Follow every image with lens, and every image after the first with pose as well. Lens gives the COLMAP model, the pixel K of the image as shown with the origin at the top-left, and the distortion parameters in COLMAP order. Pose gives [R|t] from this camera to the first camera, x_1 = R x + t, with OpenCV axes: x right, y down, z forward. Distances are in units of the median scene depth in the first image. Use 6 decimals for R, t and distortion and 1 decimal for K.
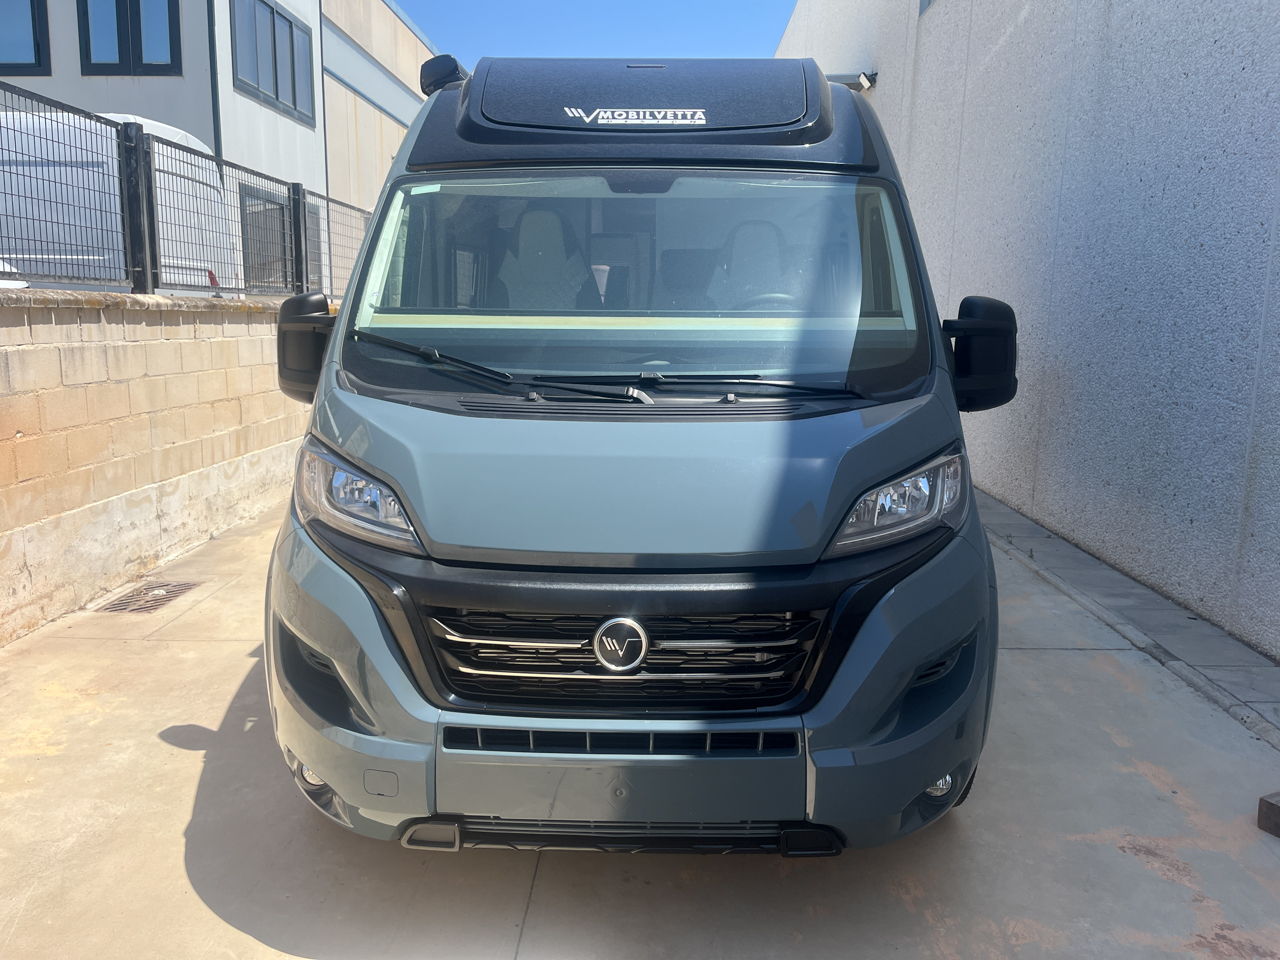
lens RADIAL K [[972.3, 0, 648.8], [0, 972.3, 482.5], [0, 0, 1]] dist [0.043967, -0.047787]
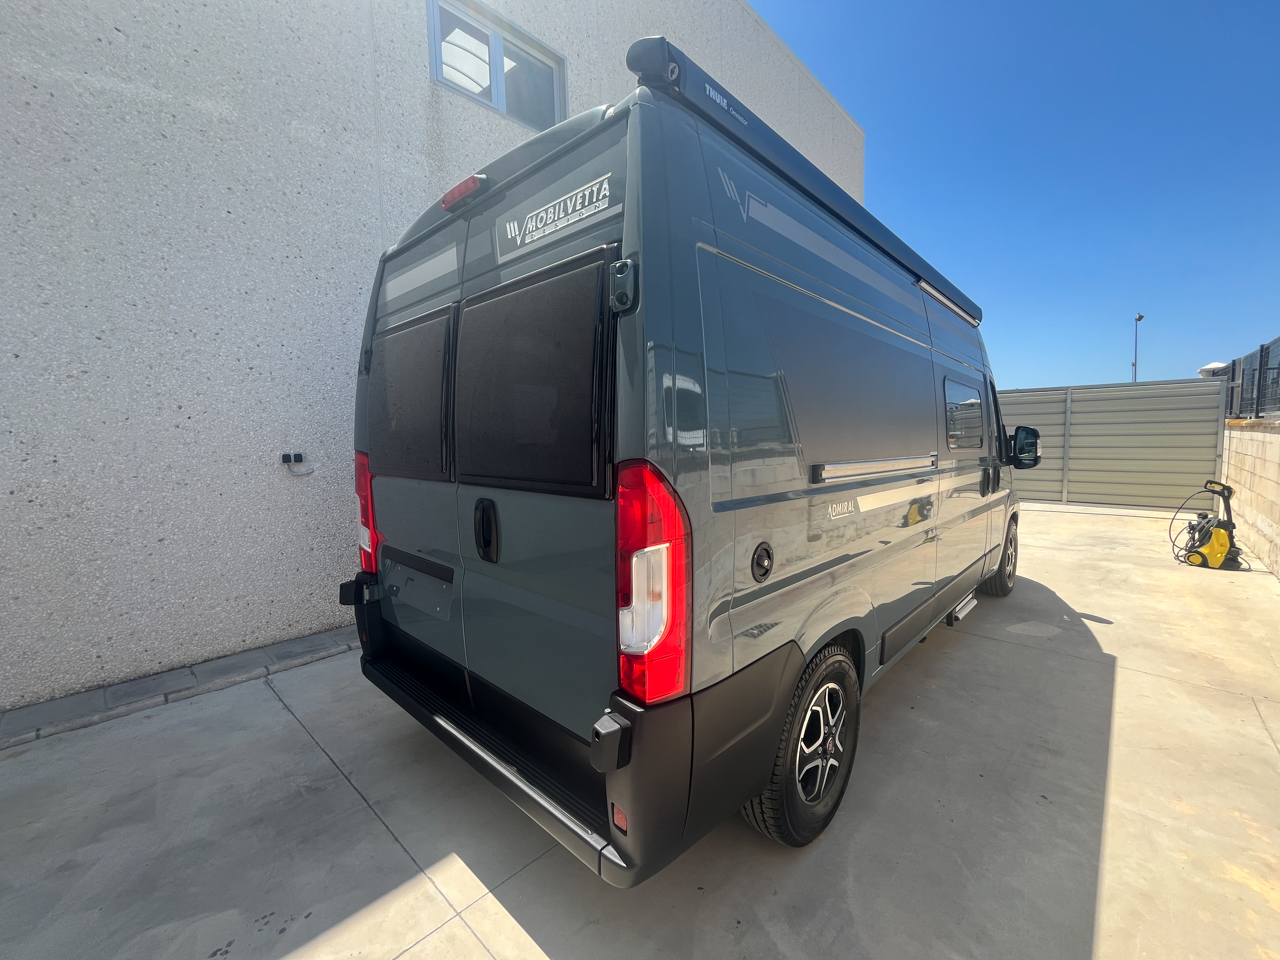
lens RADIAL K [[520.0, 0, 635.8], [0, 520.0, 477.1], [0, 0, 1]] dist [-0.003249, 0.001957]
pose [[-0.741018, -0.051770, 0.669486, -0.477662], [0.127060, 0.968201, 0.215504, -0.455371], [-0.659354, 0.244757, -0.710877, 2.502268]]
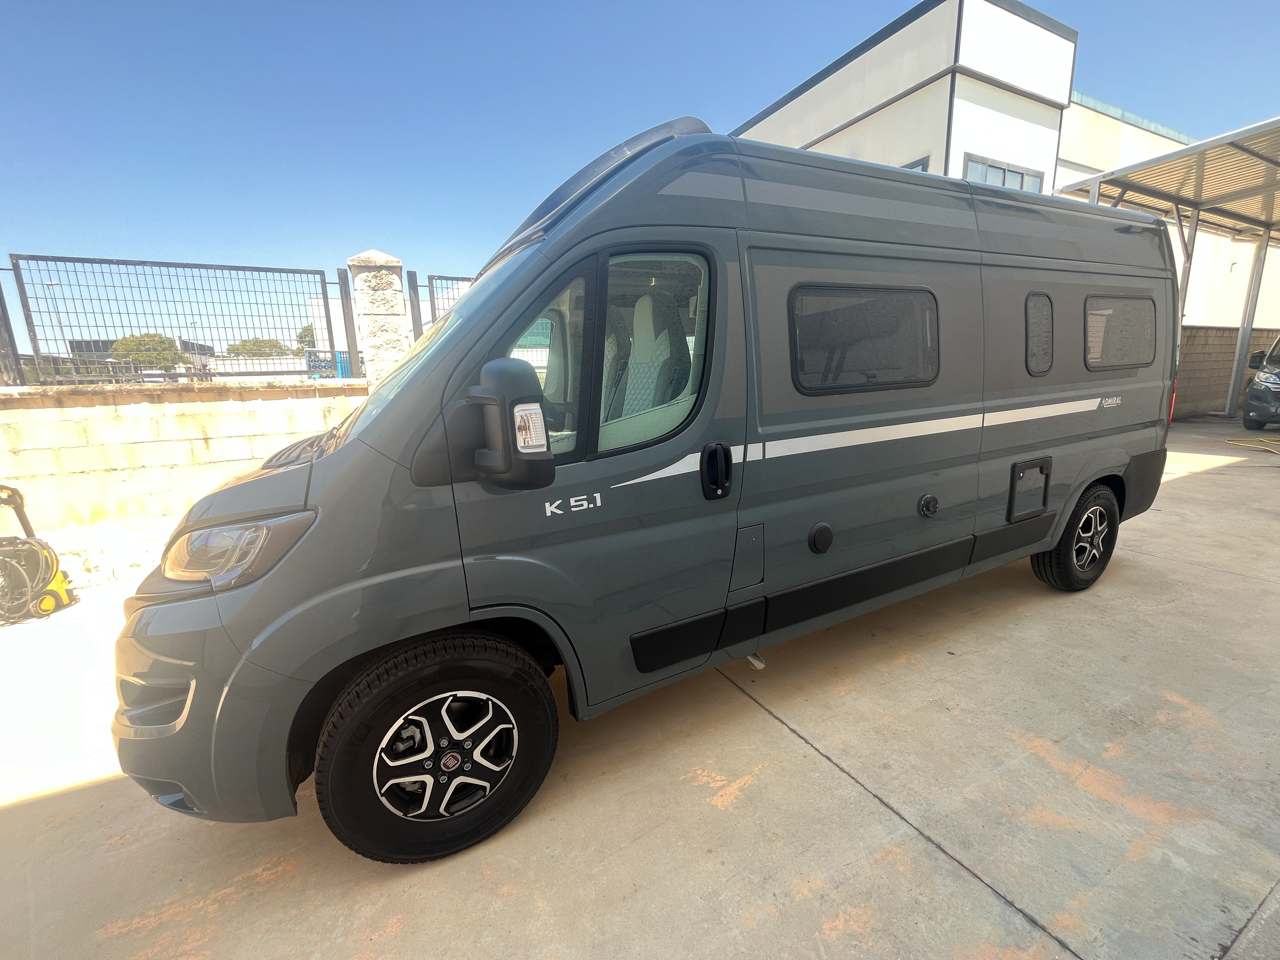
lens RADIAL K [[520.0, 0, 637.4], [0, 520.0, 475.3], [0, 0, 1]] dist [-0.003249, 0.001957]
pose [[0.471153, 0.134867, -0.871680, 0.735644], [-0.112017, 0.989389, 0.092533, -0.130283], [0.874910, 0.054046, 0.481261, 0.807334]]
